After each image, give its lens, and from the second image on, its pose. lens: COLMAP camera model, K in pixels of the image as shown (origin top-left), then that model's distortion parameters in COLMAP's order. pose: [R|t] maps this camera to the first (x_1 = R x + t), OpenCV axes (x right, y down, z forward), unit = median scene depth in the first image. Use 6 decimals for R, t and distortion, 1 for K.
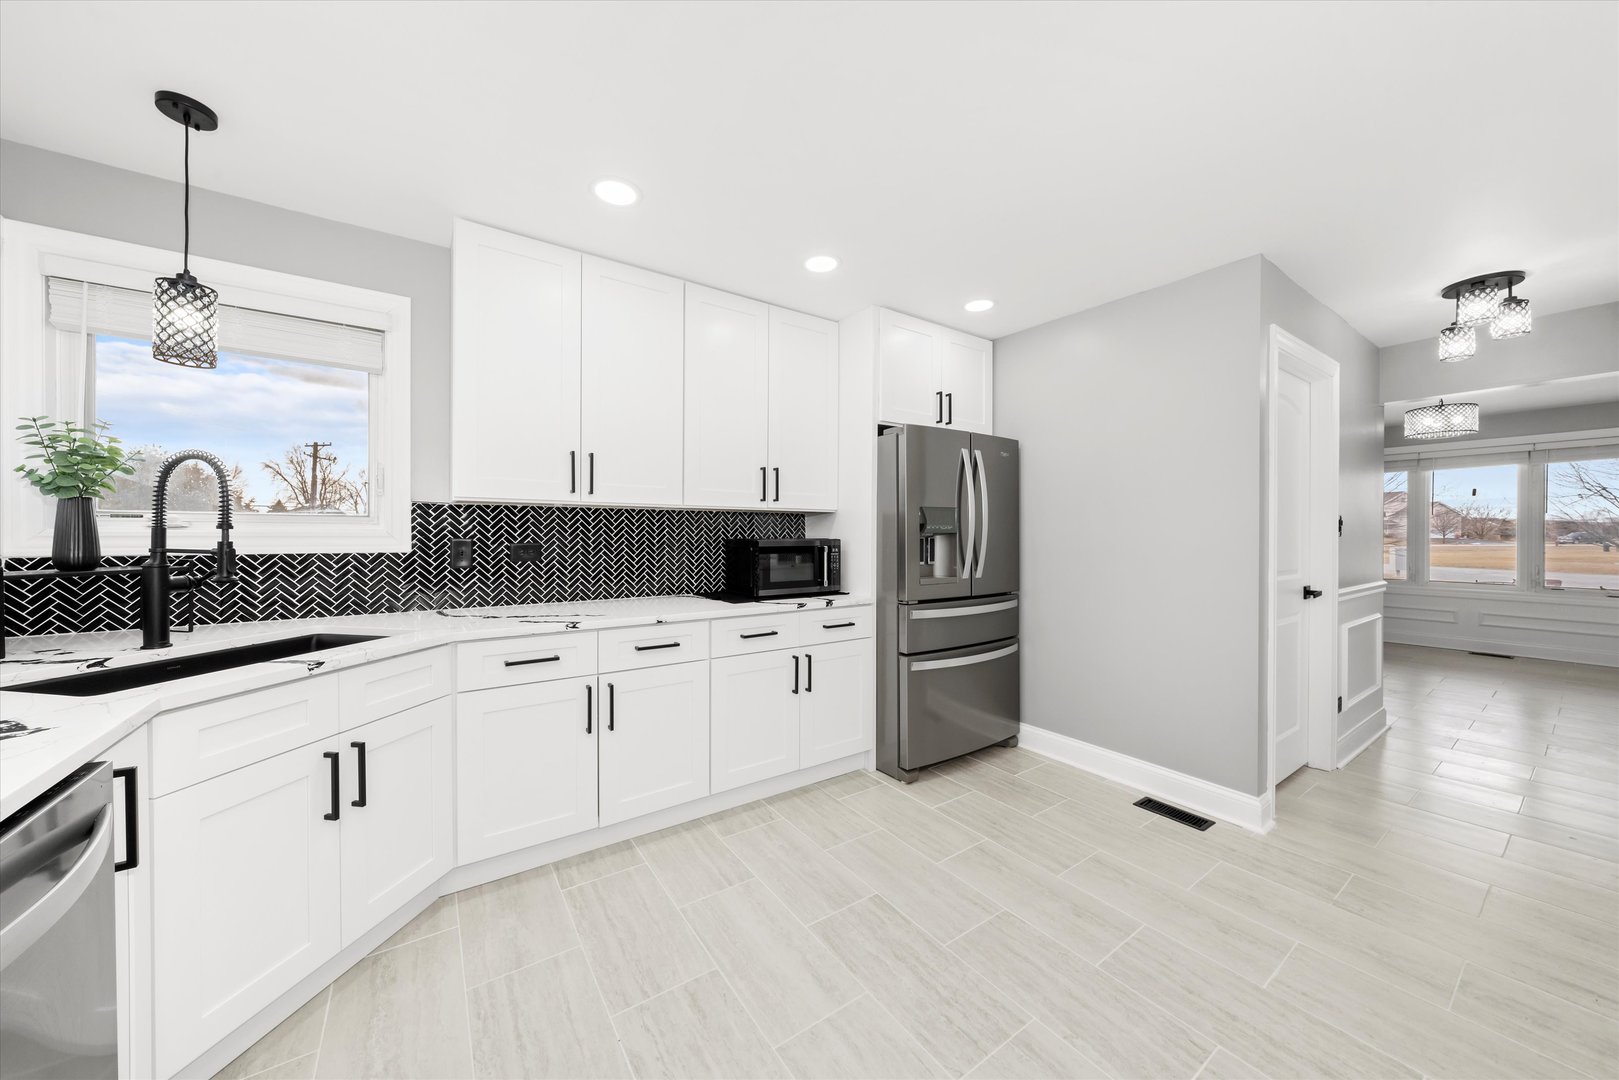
lens RADIAL K [[569.2, 0, 811.4], [0, 569.2, 535.5], [0, 0, 1]] dist [0.000633, 0.000061]
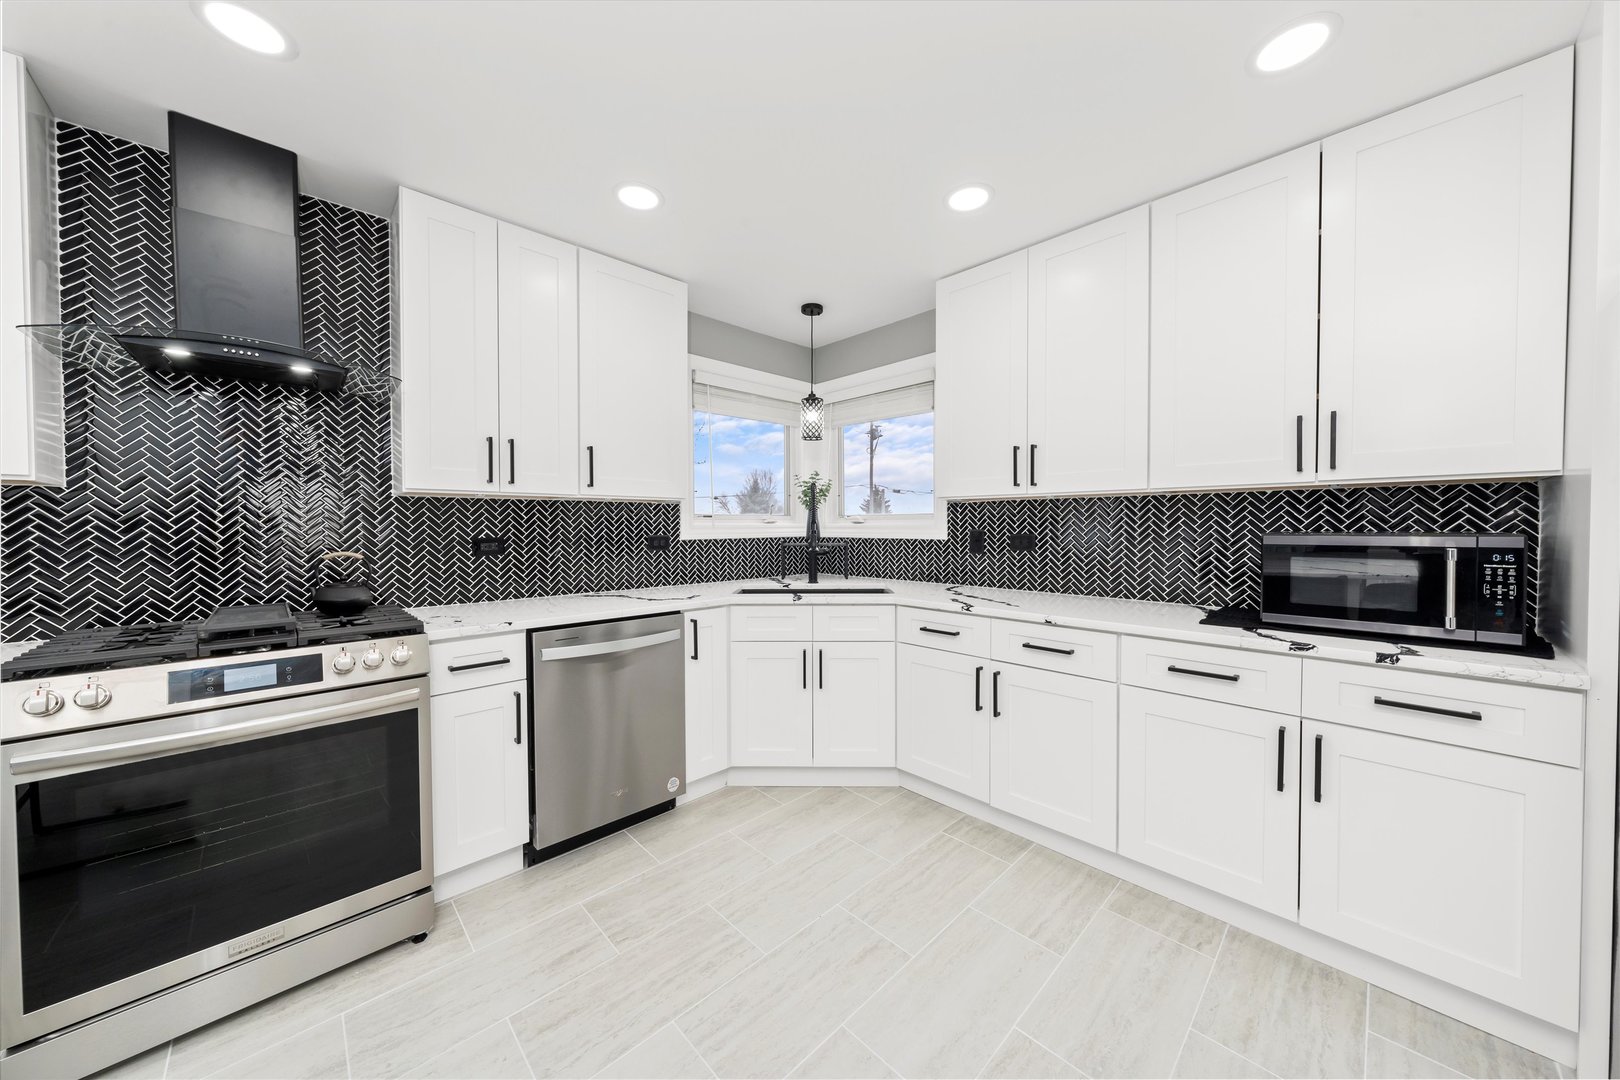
lens RADIAL K [[569.6, 0, 811.9], [0, 569.6, 535.5], [0, 0, 1]] dist [0.000633, 0.000061]
pose [[0.137389, 0.015794, -0.990391, 0.610147], [0.001864, 0.999867, 0.016204, -0.002577], [0.990515, -0.004072, 0.137341, 0.525156]]
